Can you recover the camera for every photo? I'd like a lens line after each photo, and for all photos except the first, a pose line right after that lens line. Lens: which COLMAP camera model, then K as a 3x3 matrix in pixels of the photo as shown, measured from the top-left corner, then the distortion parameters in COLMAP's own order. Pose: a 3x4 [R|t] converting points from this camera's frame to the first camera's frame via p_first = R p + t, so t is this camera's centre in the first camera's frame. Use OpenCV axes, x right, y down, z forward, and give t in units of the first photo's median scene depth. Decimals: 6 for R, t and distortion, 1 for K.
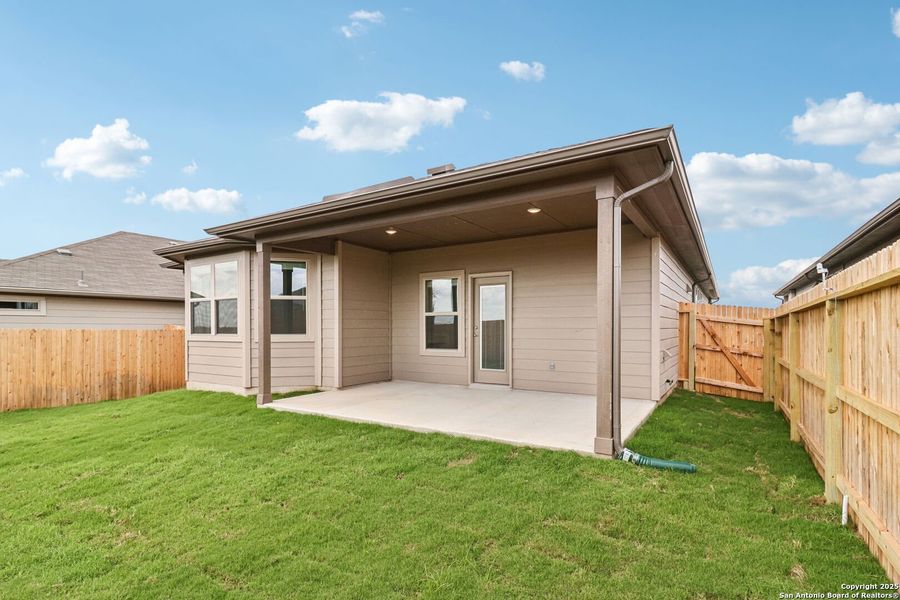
lens RADIAL K [[436.4, 0, 450.9], [0, 436.4, 320.9], [0, 0, 1]] dist [0.001916, 0.000190]
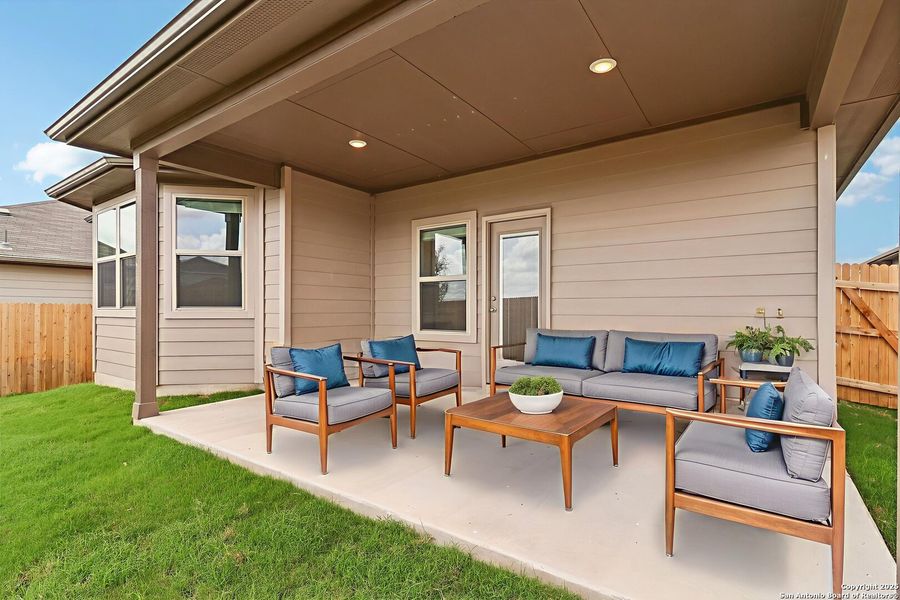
lens RADIAL K [[426.1, 0, 451.9], [0, 426.1, 301.9], [0, 0, 1]] dist [0.001547, -0.000039]
pose [[0.998726, 0.003124, -0.050363, 0.025453], [-0.003242, 0.999992, -0.002264, 0.021136], [0.050356, 0.002425, 0.998728, 0.337408]]
